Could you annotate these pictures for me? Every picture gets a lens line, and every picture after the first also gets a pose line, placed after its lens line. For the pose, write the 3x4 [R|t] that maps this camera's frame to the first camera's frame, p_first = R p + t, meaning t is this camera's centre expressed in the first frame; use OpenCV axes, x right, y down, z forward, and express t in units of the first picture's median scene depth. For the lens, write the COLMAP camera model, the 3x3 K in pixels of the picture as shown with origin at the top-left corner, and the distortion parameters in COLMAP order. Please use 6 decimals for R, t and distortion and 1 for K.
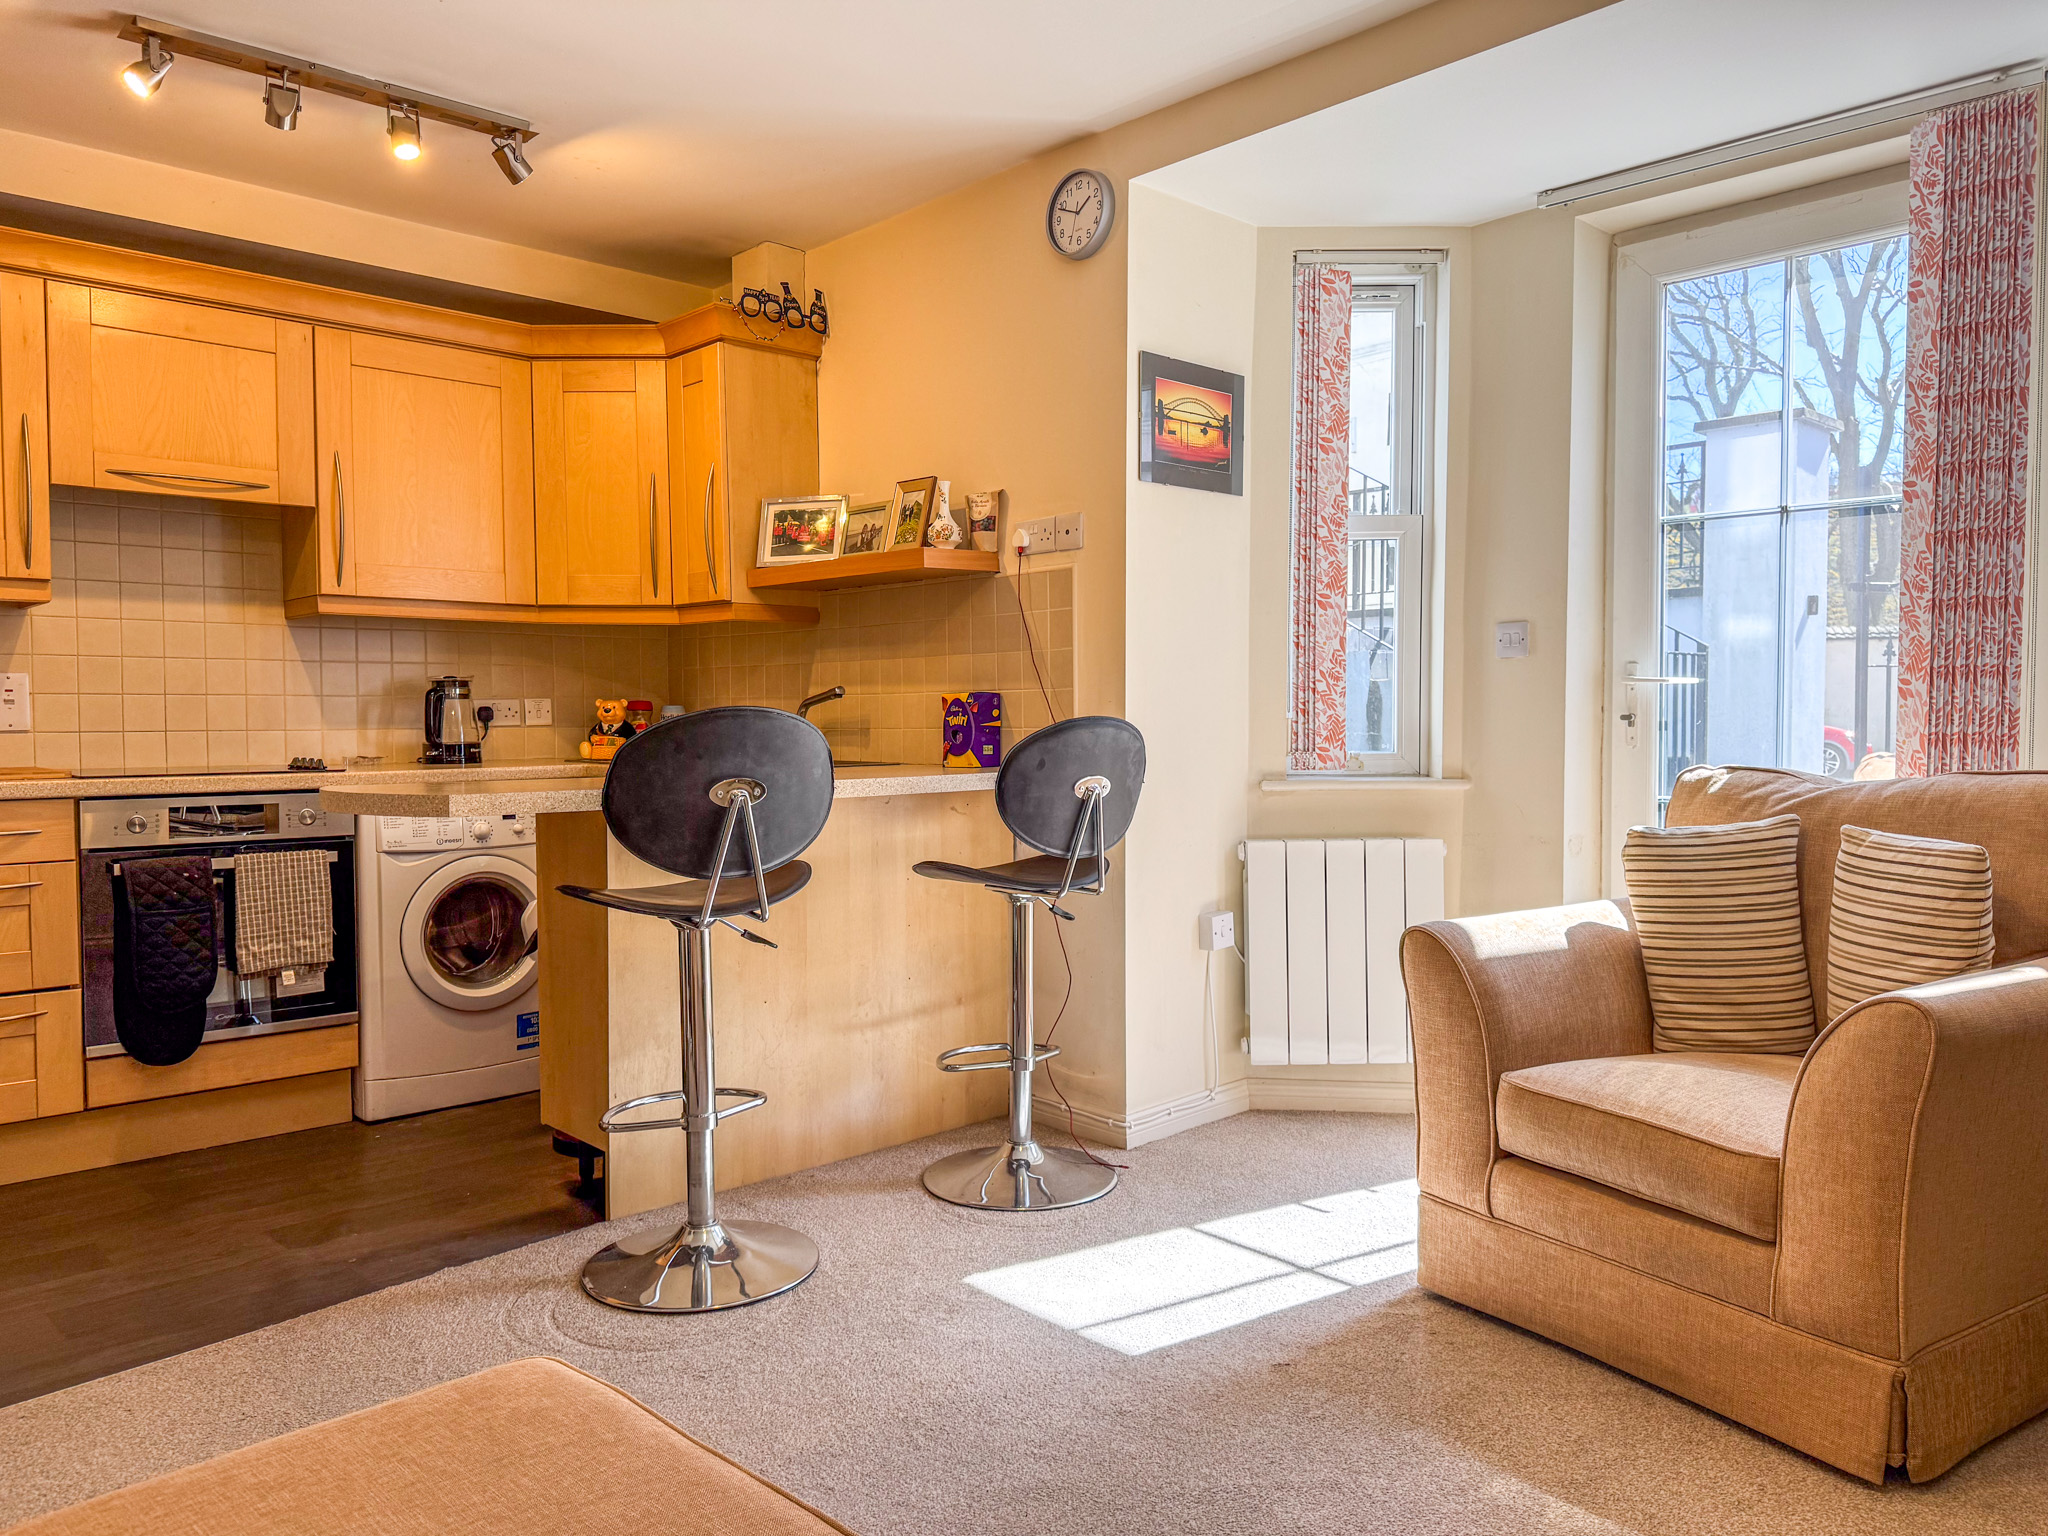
lens RADIAL K [[1452.7, 0, 1027.2], [0, 1452.7, 768.8], [0, 0, 1]] dist [0.009009, -0.009777]
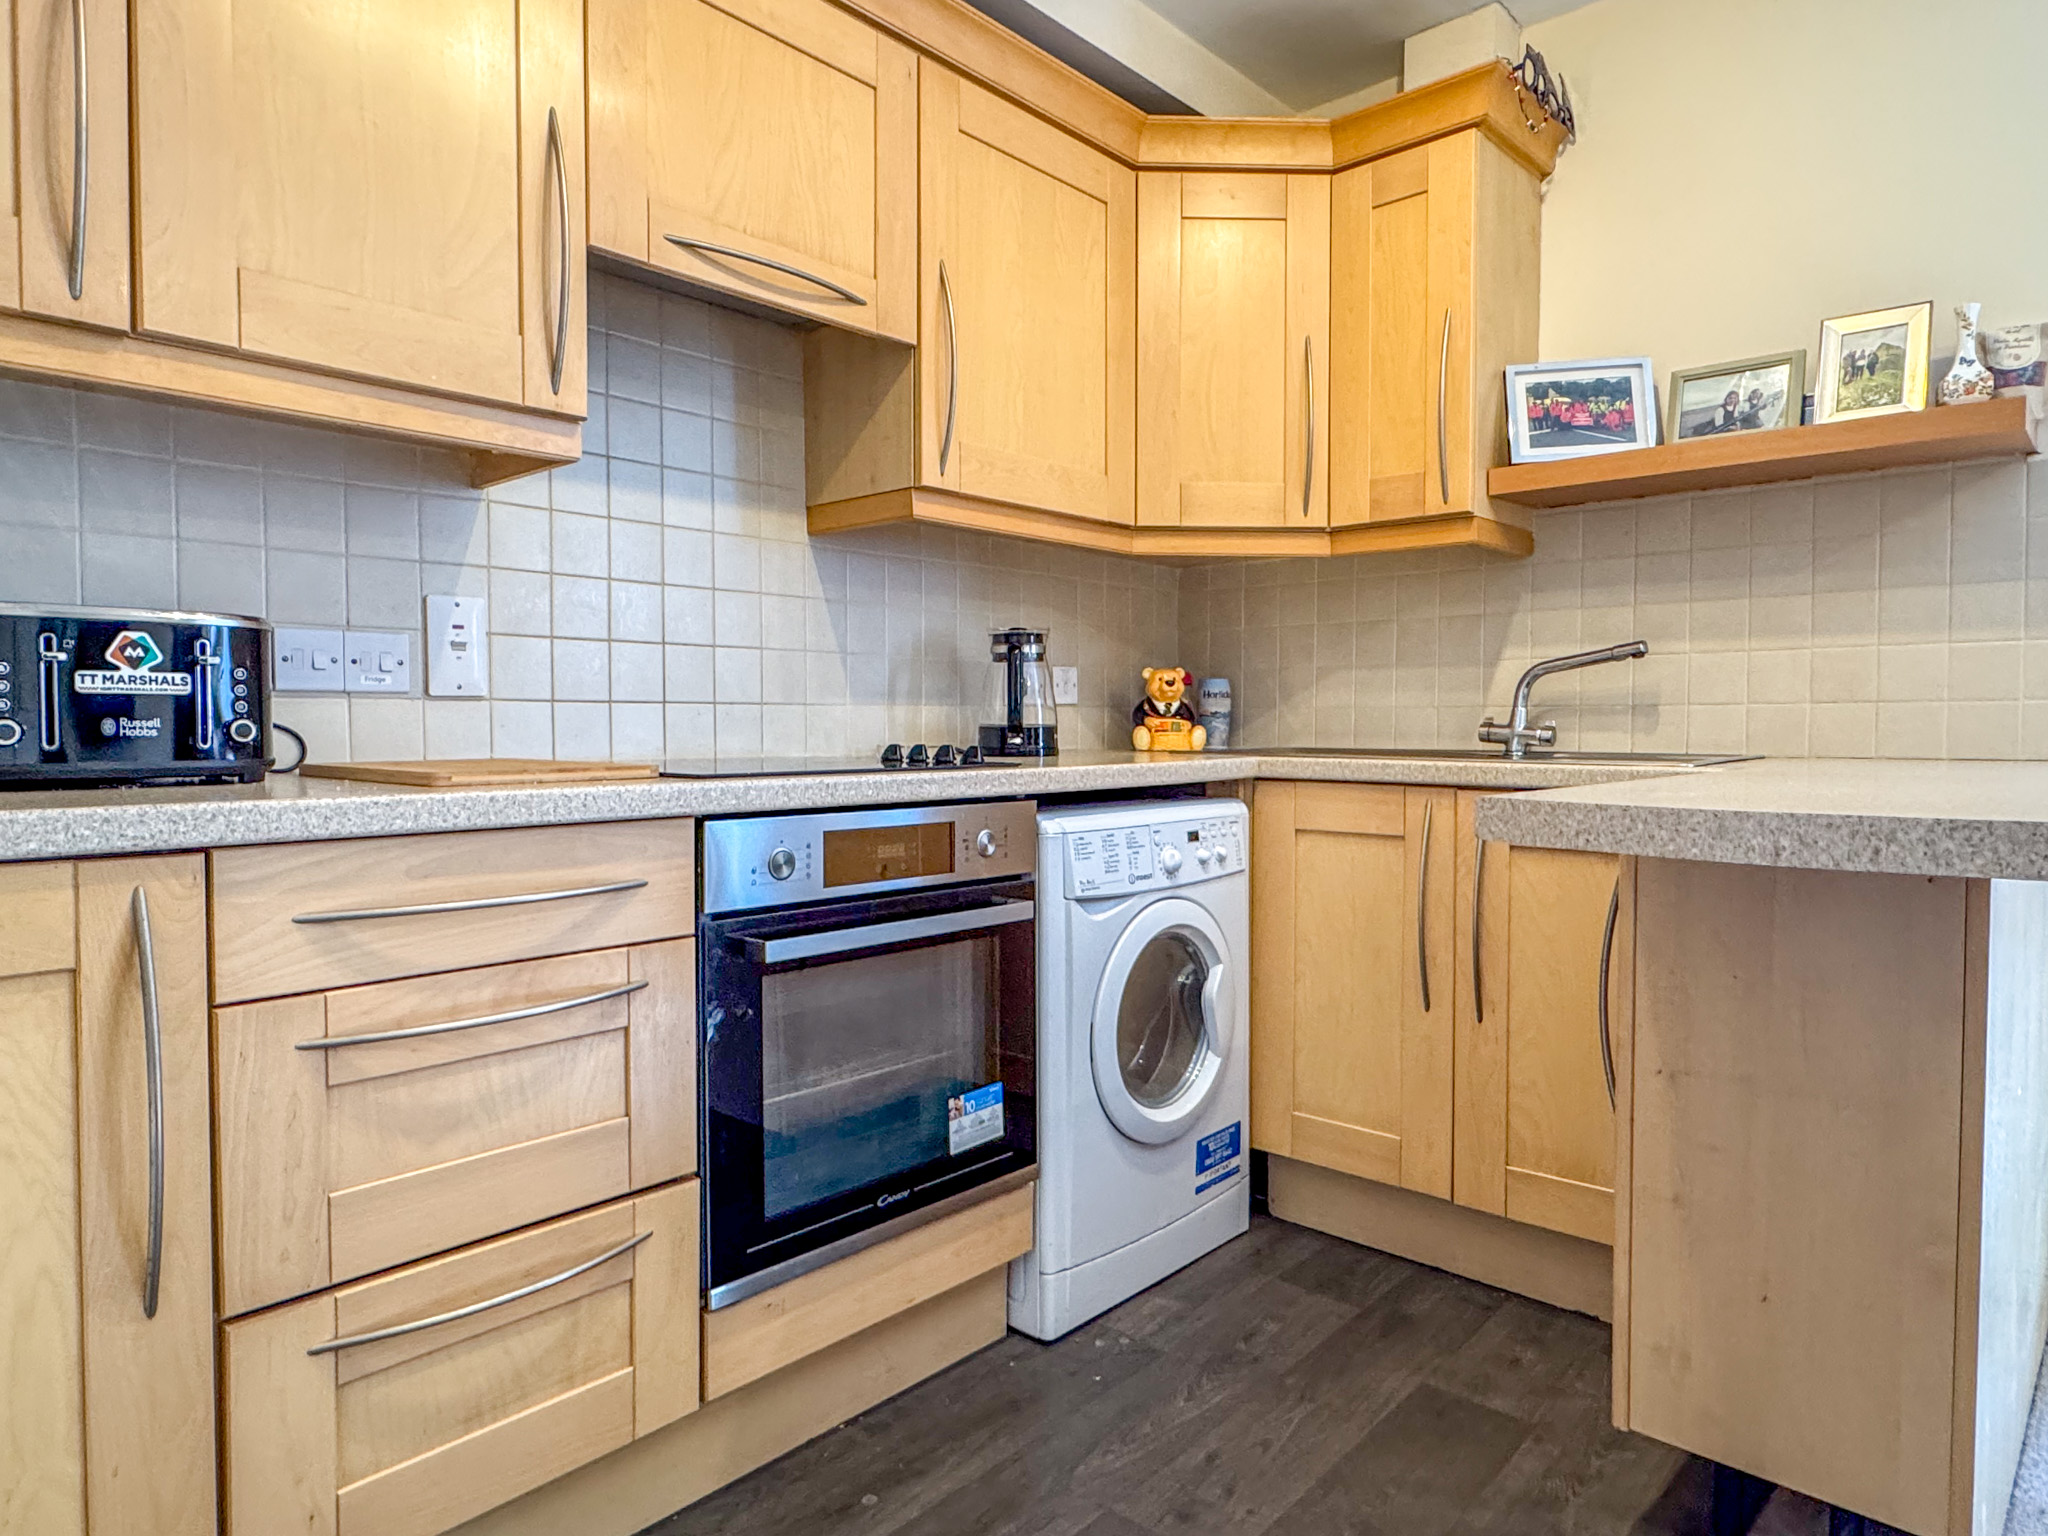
lens RADIAL K [[1249.0, 0, 1019.5], [0, 1249.0, 761.7], [0, 0, 1]] dist [0.002916, 0.001383]
pose [[0.997999, -0.001062, 0.063214, -0.472400], [0.001374, 0.999987, -0.004895, 0.002072], [-0.063208, 0.004972, 0.997988, 0.455107]]
